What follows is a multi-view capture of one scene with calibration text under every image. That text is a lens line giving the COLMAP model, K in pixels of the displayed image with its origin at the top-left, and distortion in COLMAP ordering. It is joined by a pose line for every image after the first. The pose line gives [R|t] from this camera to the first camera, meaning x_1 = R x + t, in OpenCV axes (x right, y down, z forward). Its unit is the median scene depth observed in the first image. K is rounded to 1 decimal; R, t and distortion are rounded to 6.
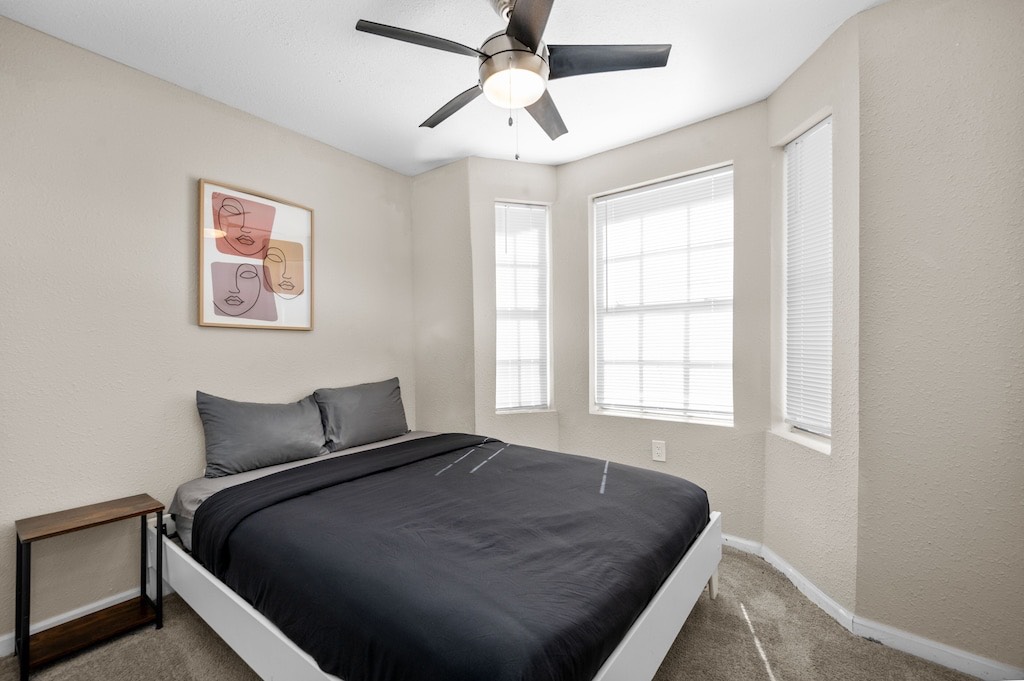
lens RADIAL K [[414.8, 0, 505.4], [0, 414.8, 342.9], [0, 0, 1]] dist [0.004544, -0.000409]
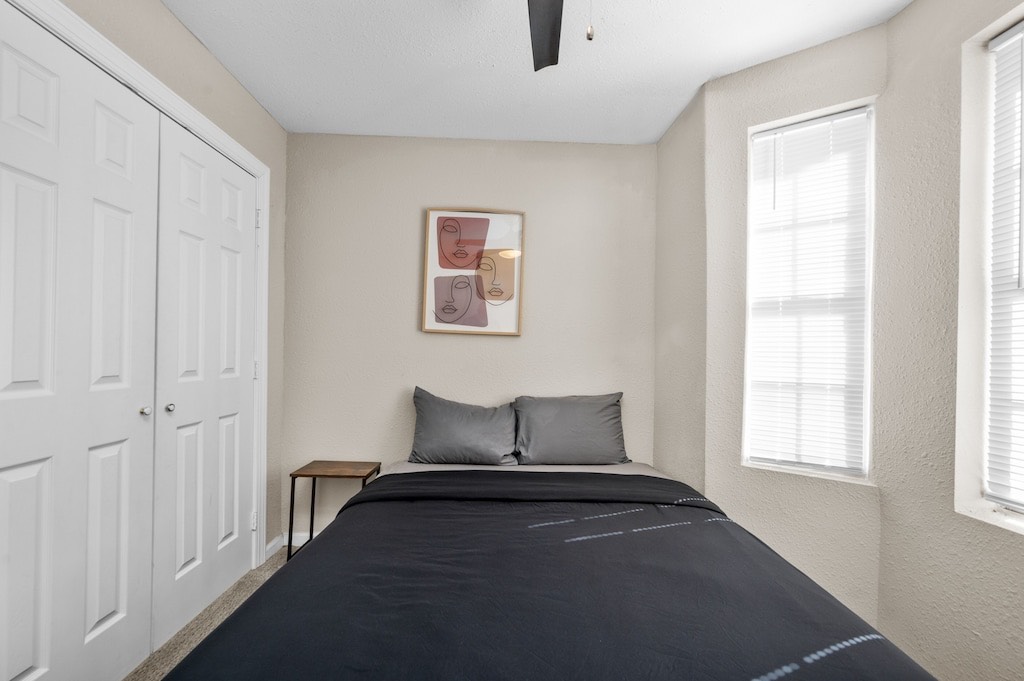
lens RADIAL K [[414.8, 0, 509.1], [0, 414.8, 346.6], [0, 0, 1]] dist [0.004544, -0.000409]
pose [[0.634316, 0.011438, -0.772989, 0.271570], [-0.022160, 0.999749, -0.003392, -0.000444], [0.772756, 0.019281, 0.634410, 0.353672]]
